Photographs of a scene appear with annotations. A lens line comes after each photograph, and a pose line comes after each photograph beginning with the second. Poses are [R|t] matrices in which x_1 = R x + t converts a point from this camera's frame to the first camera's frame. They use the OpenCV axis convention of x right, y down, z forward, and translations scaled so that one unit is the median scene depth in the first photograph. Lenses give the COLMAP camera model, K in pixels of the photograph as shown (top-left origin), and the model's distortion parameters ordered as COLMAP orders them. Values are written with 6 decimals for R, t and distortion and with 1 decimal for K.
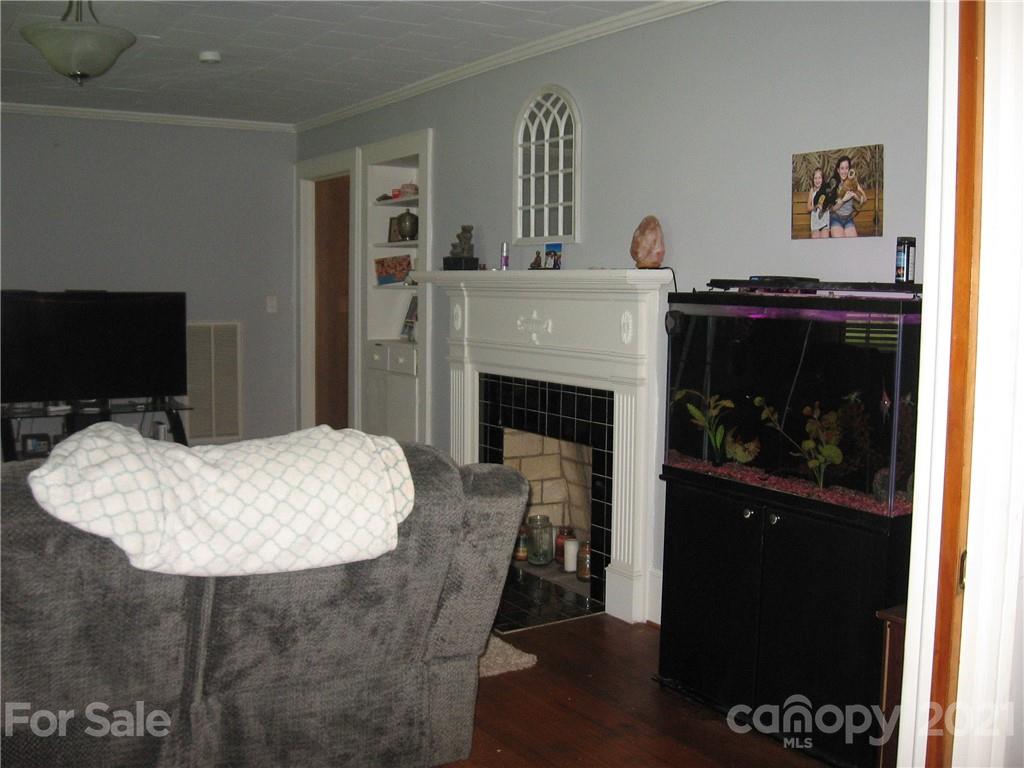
lens RADIAL K [[1048.1, 0, 512.0], [0, 1048.1, 384.0], [0, 0, 1]] dist [-0.137143, 0.057968]
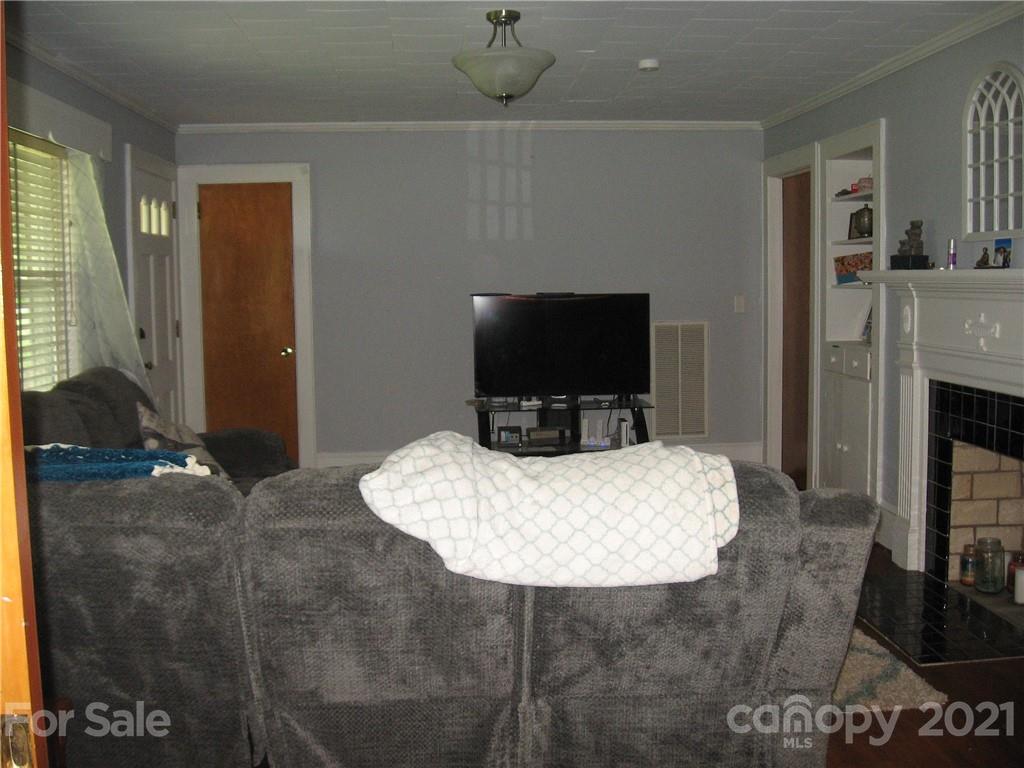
lens RADIAL K [[1048.1, 0, 512.0], [0, 1048.1, 384.0], [0, 0, 1]] dist [-0.137143, 0.057968]
pose [[0.883024, 0.020814, -0.468867, 0.159948], [-0.017932, 0.999783, 0.010613, -0.022544], [0.468986, -0.000964, 0.883205, 0.061460]]
